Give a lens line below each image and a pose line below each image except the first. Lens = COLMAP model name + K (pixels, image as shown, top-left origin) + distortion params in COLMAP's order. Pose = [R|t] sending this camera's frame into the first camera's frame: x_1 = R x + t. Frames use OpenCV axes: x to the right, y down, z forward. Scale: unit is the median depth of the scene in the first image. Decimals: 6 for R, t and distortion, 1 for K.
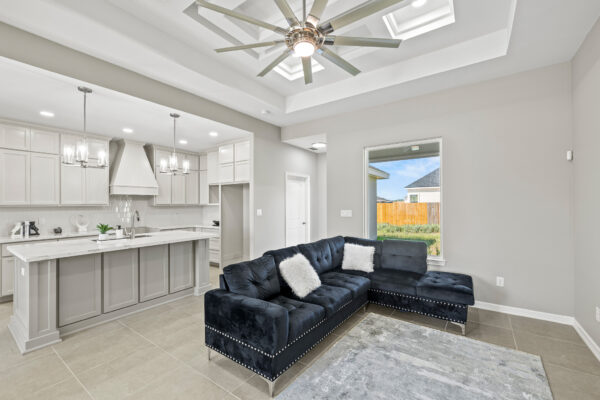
lens RADIAL K [[255.2, 0, 301.3], [0, 255.2, 199.6], [0, 0, 1]] dist [0.004271, -0.000090]
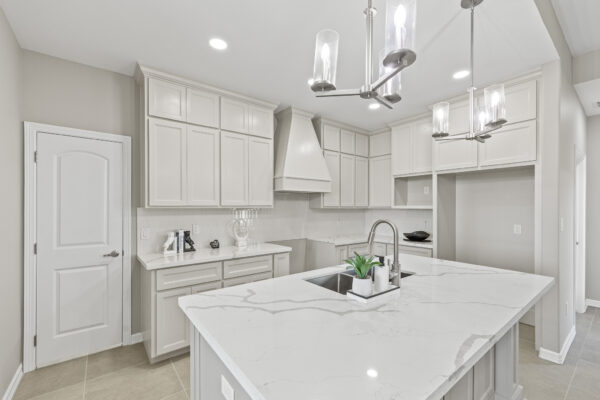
lens RADIAL K [[255.2, 0, 297.8], [0, 255.2, 204.3], [0, 0, 1]] dist [0.004271, -0.000090]
pose [[0.956268, 0.006043, -0.292431, -0.511006], [-0.002822, 0.999931, 0.011434, 0.006634], [0.292480, -0.010108, 0.956218, 0.395747]]
